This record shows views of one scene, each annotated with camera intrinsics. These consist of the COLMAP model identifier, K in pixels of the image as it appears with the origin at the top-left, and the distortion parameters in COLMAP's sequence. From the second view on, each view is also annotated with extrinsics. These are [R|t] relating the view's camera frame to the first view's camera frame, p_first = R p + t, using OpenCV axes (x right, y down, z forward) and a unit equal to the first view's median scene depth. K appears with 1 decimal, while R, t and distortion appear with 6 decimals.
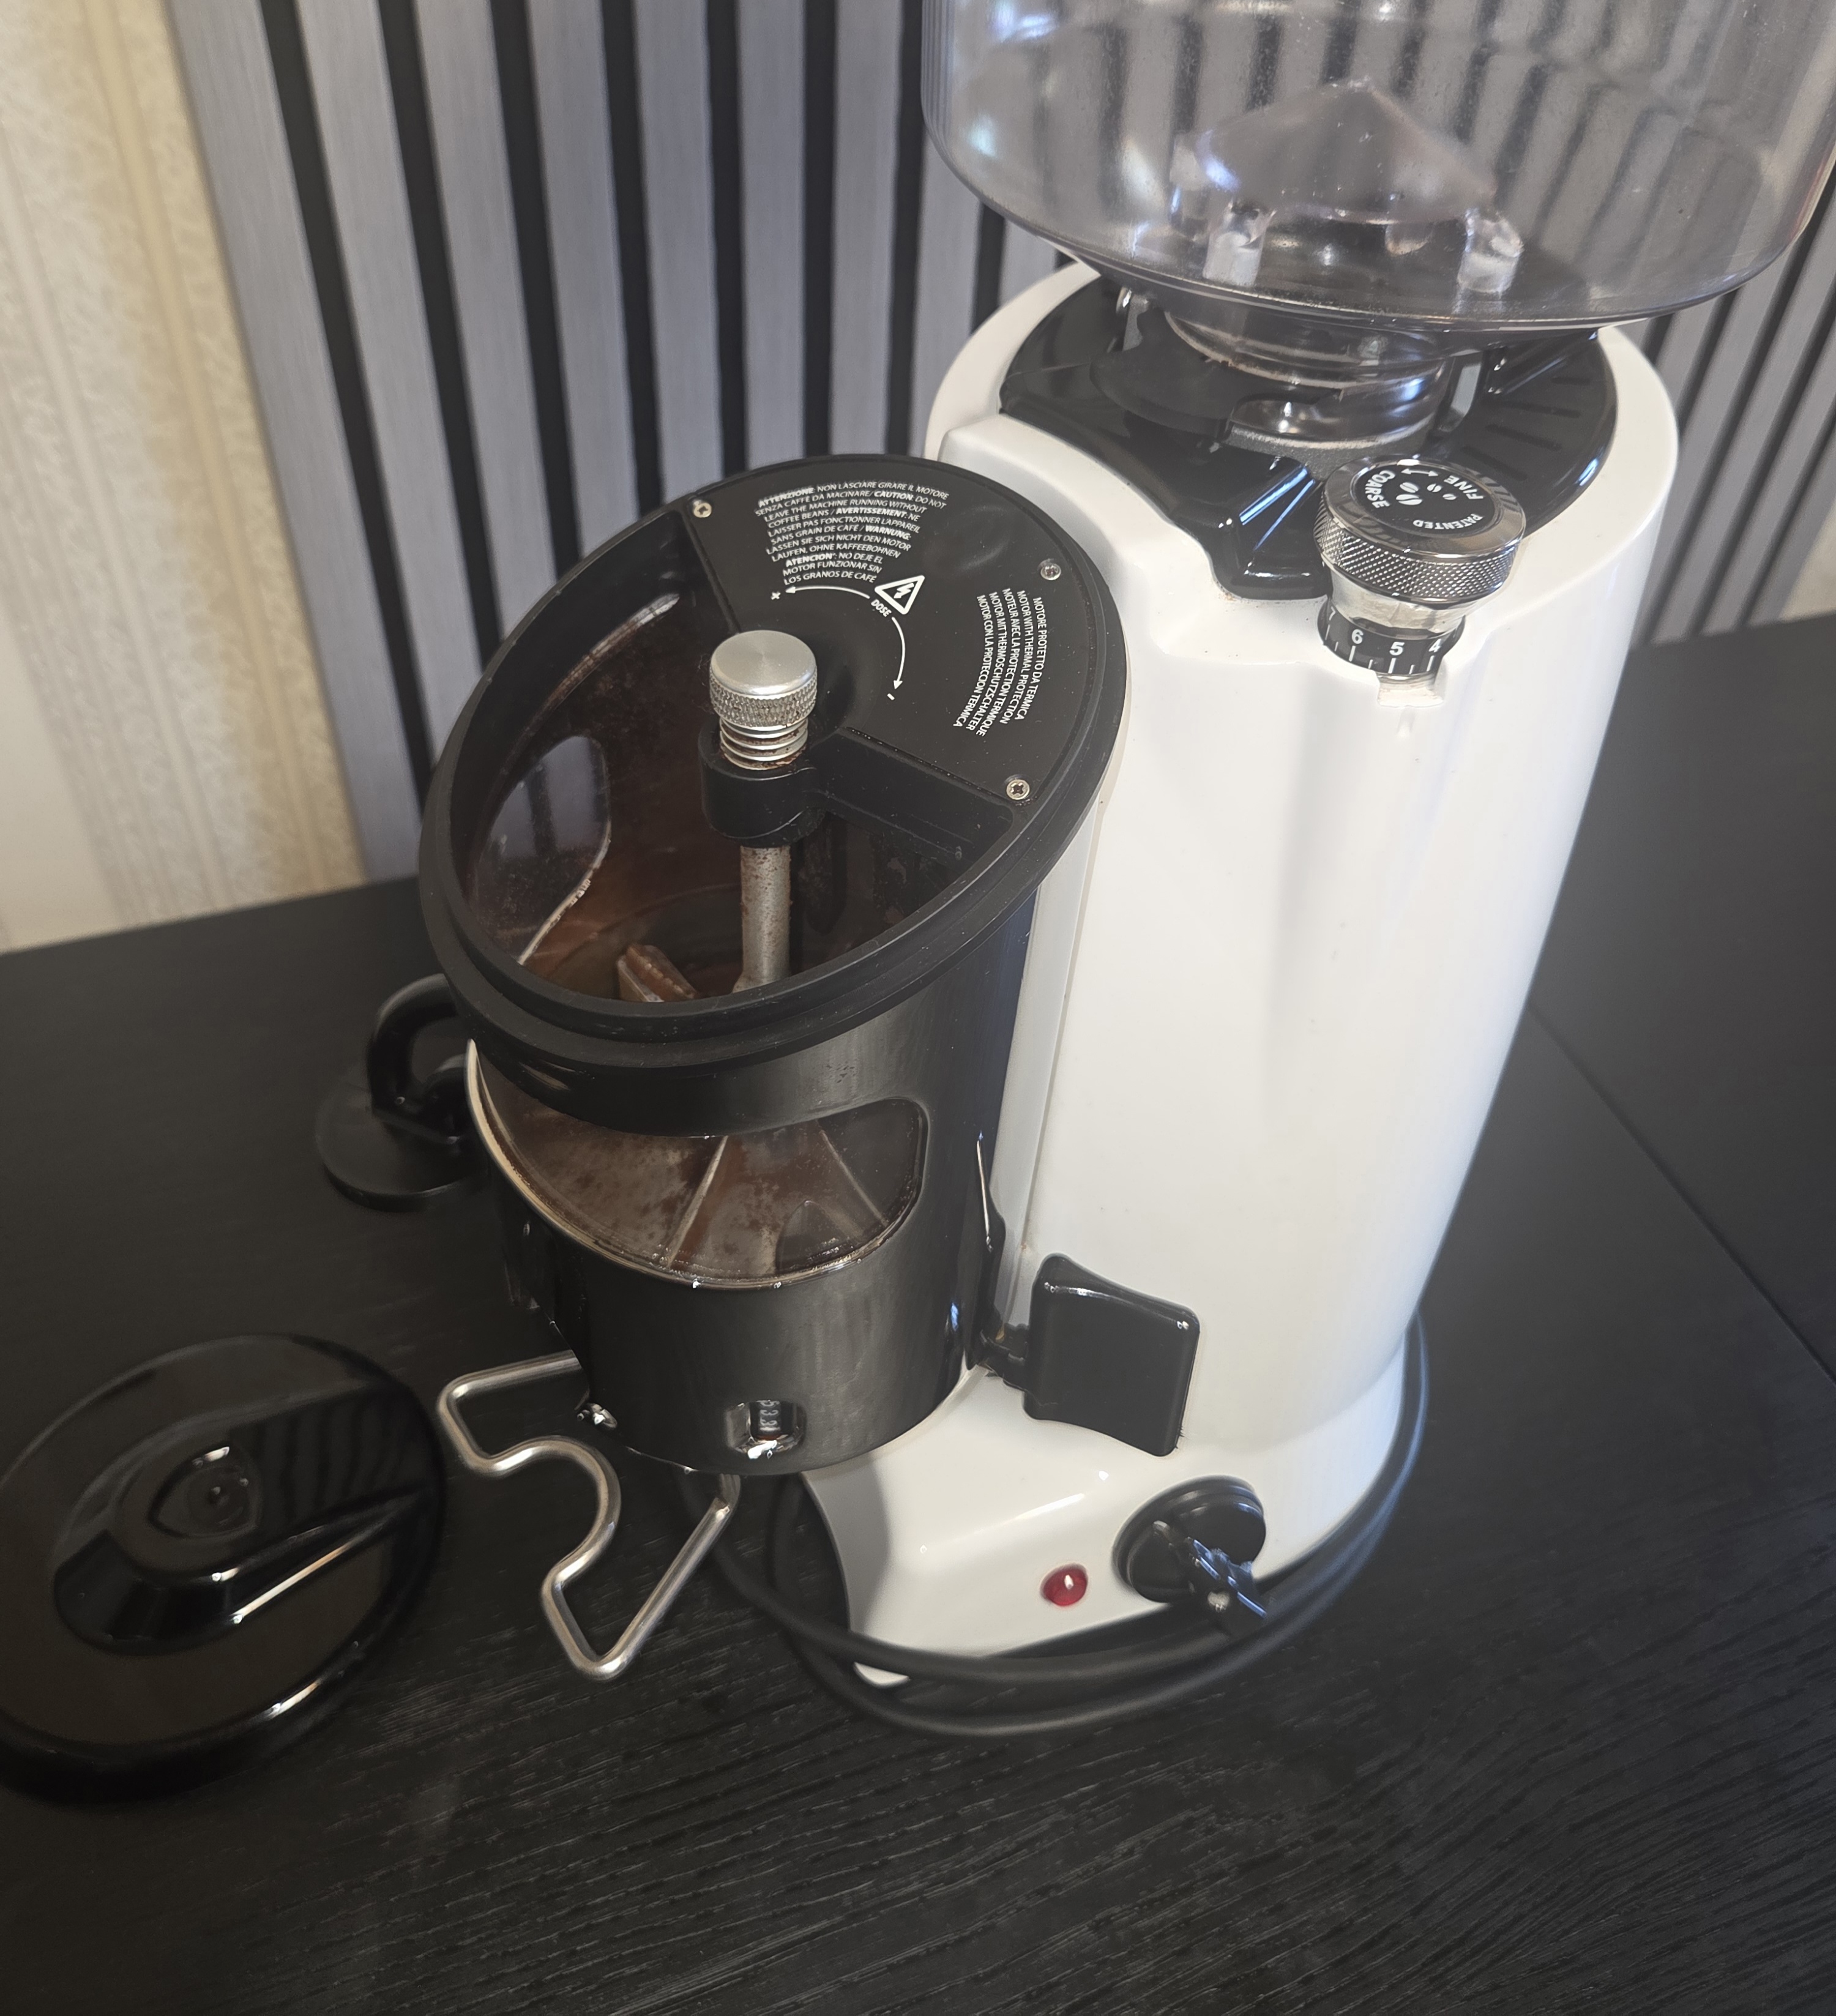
lens RADIAL K [[1793.4, 0, 868.3], [0, 1793.4, 929.0], [0, 0, 1]] dist [-0.005007, -0.010668]
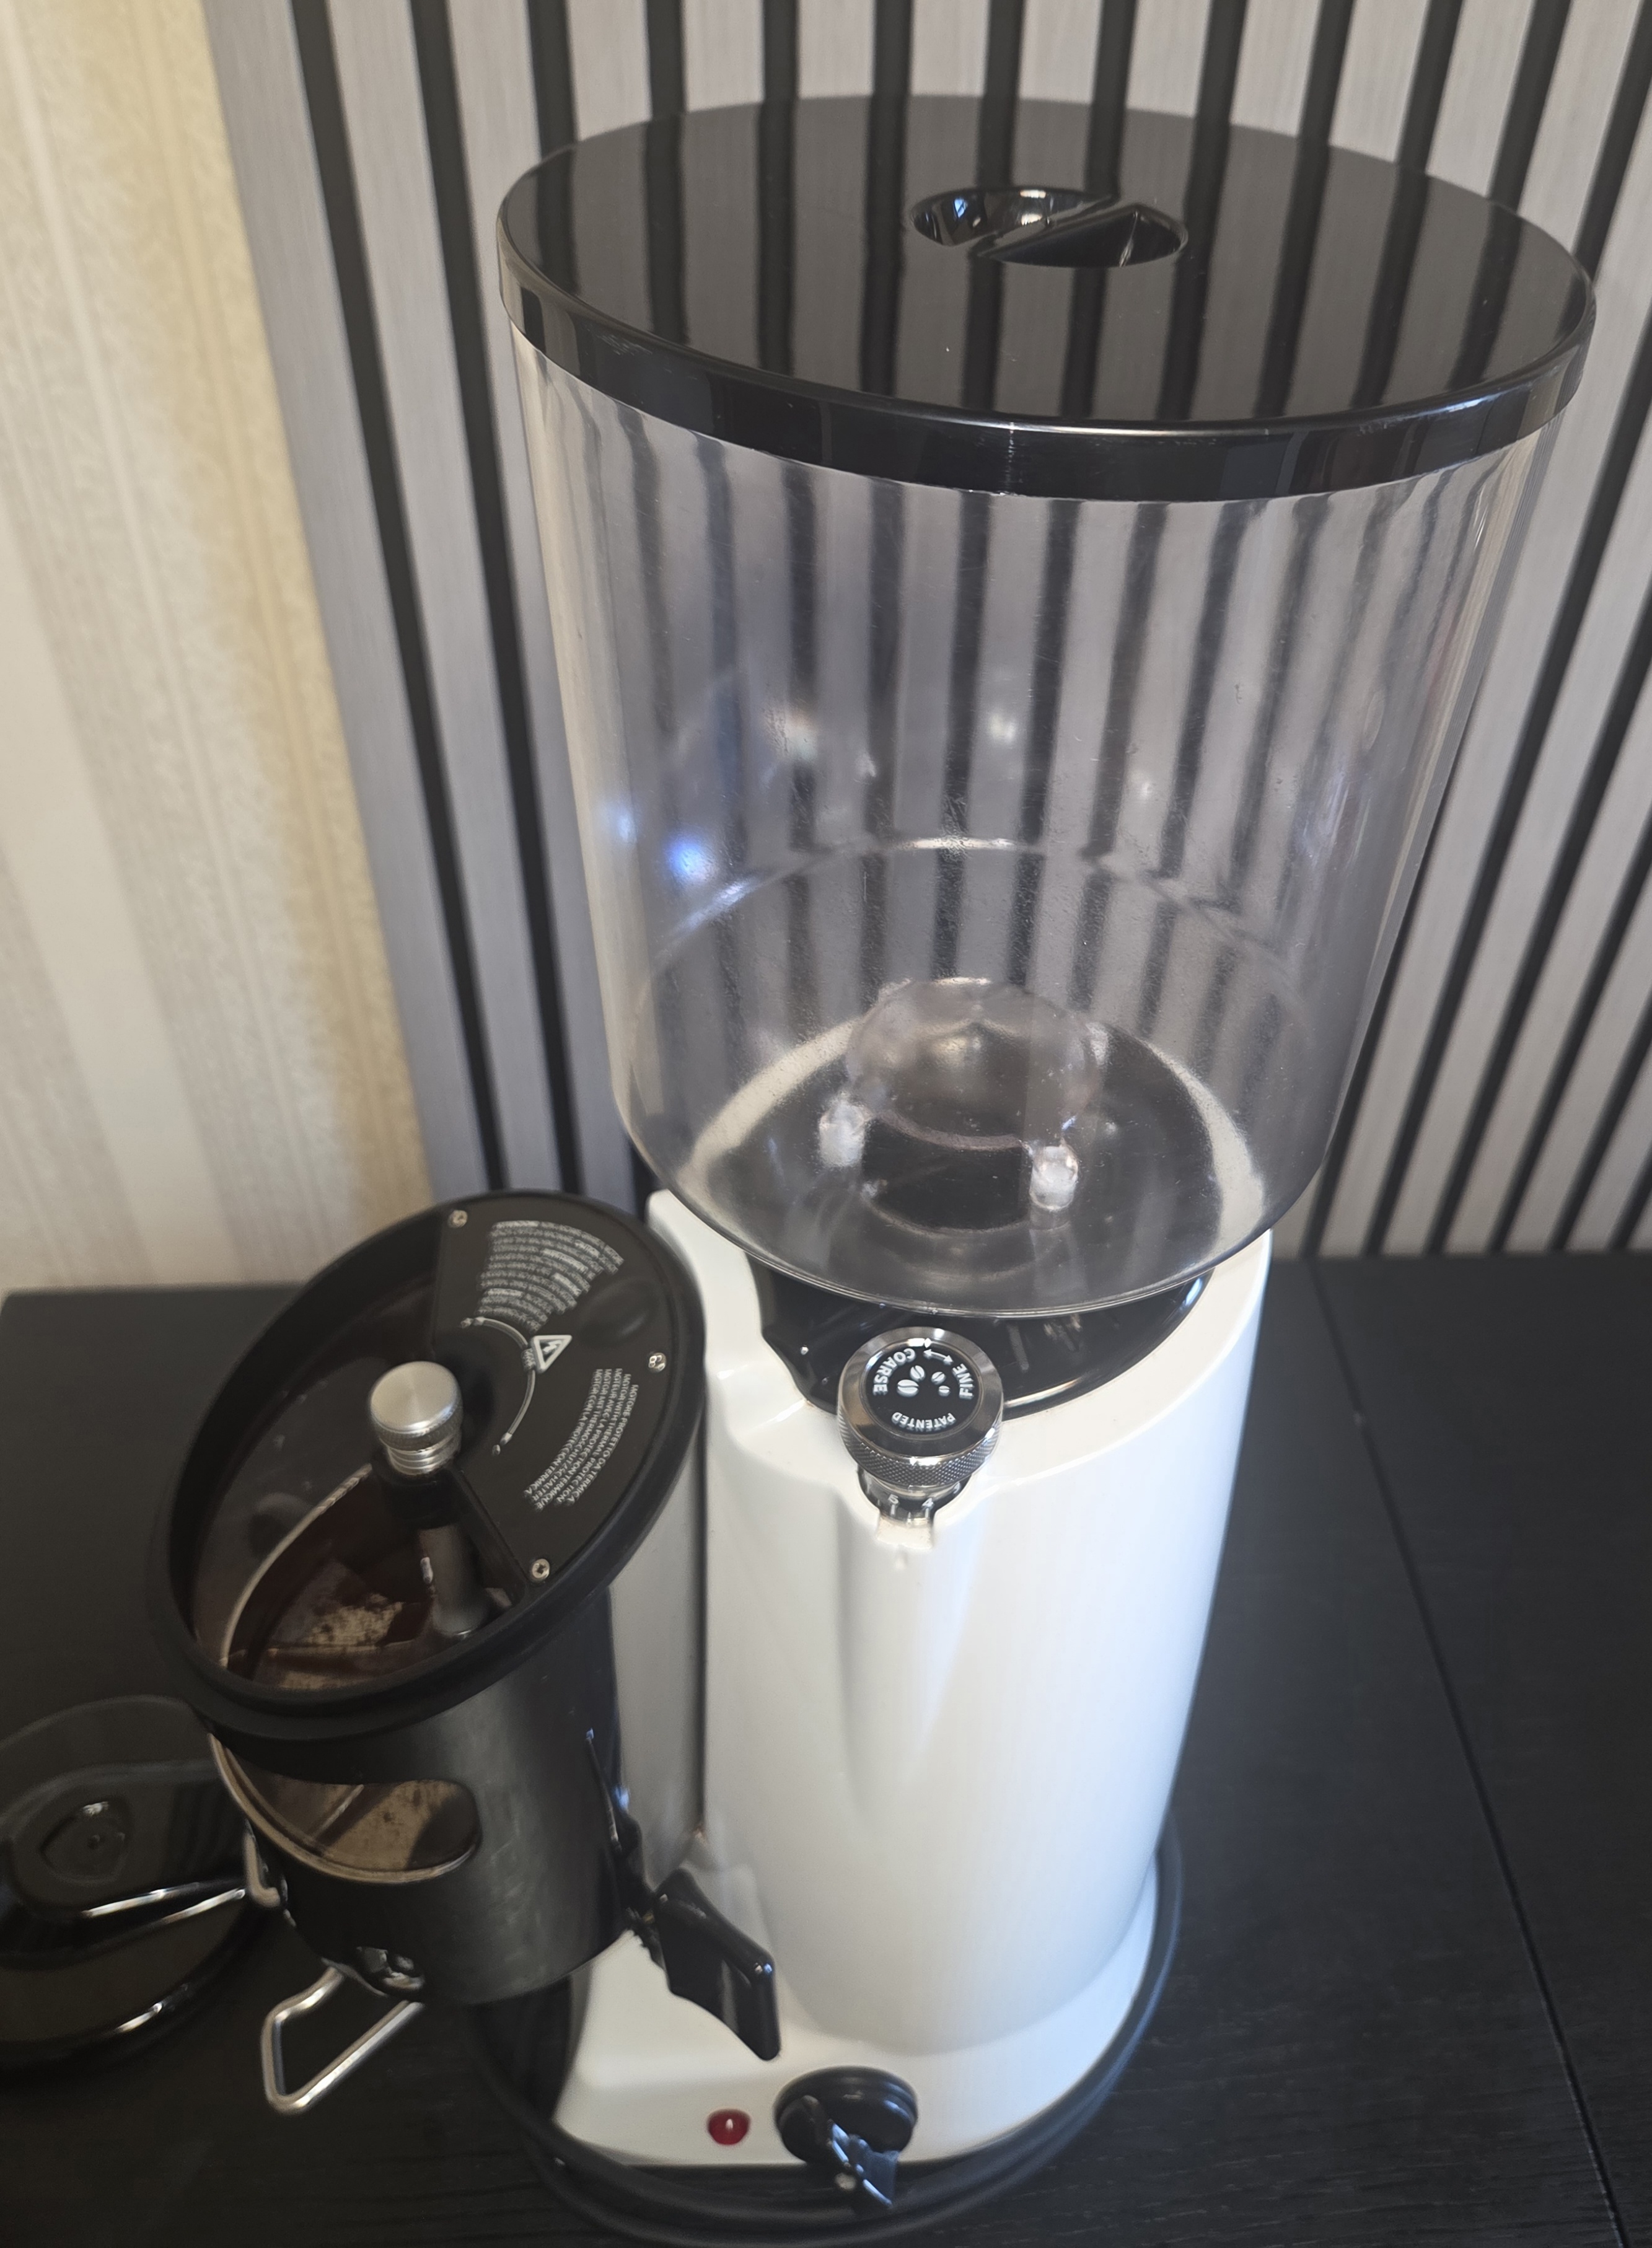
lens RADIAL K [[1785.2, 0, 838.2], [0, 1785.2, 1085.3], [0, 0, 1]] dist [-0.003892, -0.026560]
pose [[0.967120, 0.162003, -0.196047, 0.303409], [-0.172157, 0.984419, -0.035797, -0.256832], [0.187193, 0.068371, 0.979941, -0.122266]]
